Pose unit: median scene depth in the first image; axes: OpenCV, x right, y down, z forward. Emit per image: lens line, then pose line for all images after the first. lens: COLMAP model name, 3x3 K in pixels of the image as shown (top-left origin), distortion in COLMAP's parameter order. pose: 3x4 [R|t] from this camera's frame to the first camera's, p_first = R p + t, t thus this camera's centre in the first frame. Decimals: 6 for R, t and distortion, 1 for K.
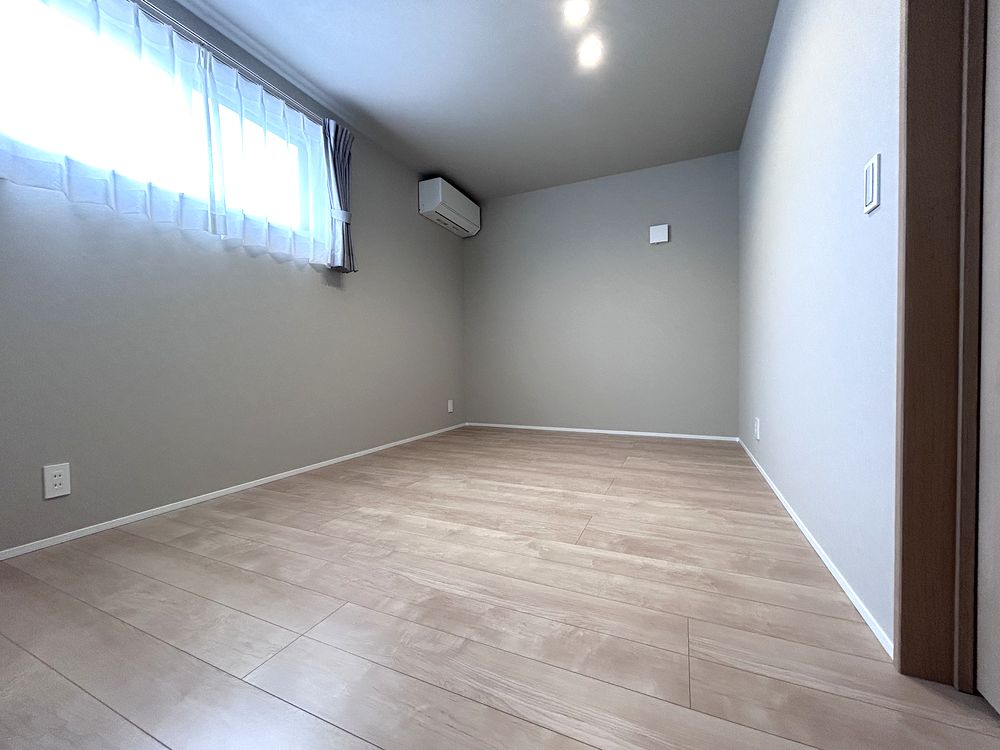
lens RADIAL K [[401.7, 0, 500.0], [0, 401.7, 375.0], [0, 0, 1]] dist [-0.002038, 0.000967]
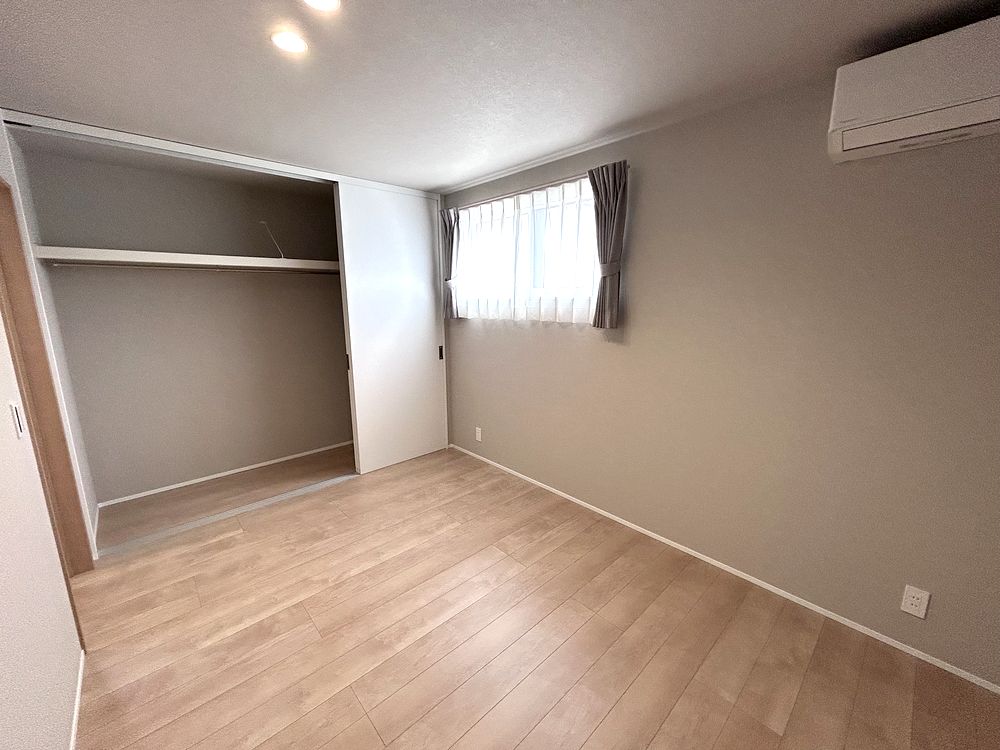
lens RADIAL K [[401.7, 0, 500.0], [0, 401.7, 375.0], [0, 0, 1]] dist [-0.002038, 0.000967]
pose [[-0.385696, 0.192790, -0.902259, 0.899972], [-0.017351, 0.976236, 0.216014, -0.569721], [0.922463, 0.098971, -0.373186, 1.833896]]
